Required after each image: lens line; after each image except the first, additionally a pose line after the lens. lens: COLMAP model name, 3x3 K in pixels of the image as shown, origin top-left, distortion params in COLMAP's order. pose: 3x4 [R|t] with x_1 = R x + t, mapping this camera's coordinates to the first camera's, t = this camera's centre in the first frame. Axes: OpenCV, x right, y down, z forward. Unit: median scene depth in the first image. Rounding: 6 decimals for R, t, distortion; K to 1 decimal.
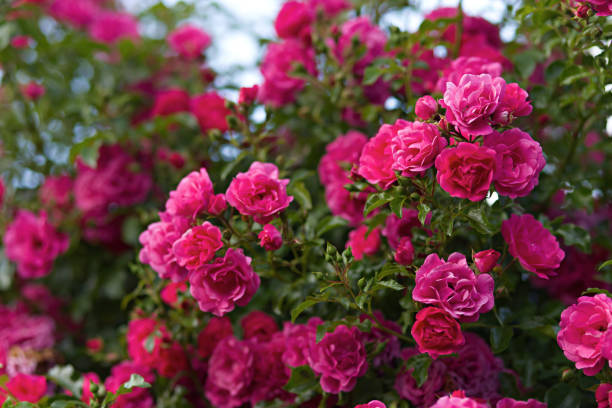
lens RADIAL K [[1615.1, 0, 306.0], [0, 1615.1, 204.0], [0, 0, 1]] dist [0.313010, 1.399582]
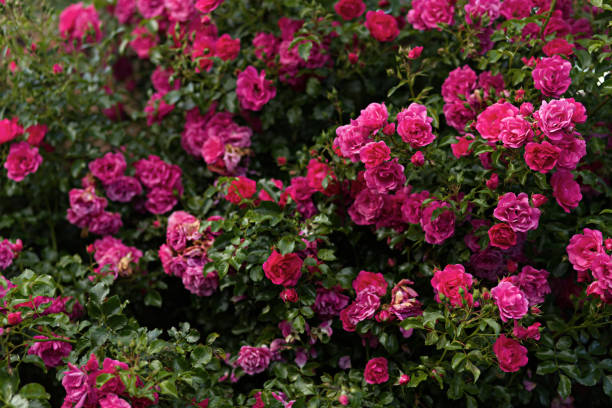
lens RADIAL K [[1615.1, 0, 306.0], [0, 1615.1, 204.0], [0, 0, 1]] dist [0.313010, 1.399582]
pose [[0.979851, 0.179484, 0.087624, -0.280010], [-0.198183, 0.928205, 0.314894, -0.451072], [-0.024814, -0.325915, 0.945073, -0.633770]]
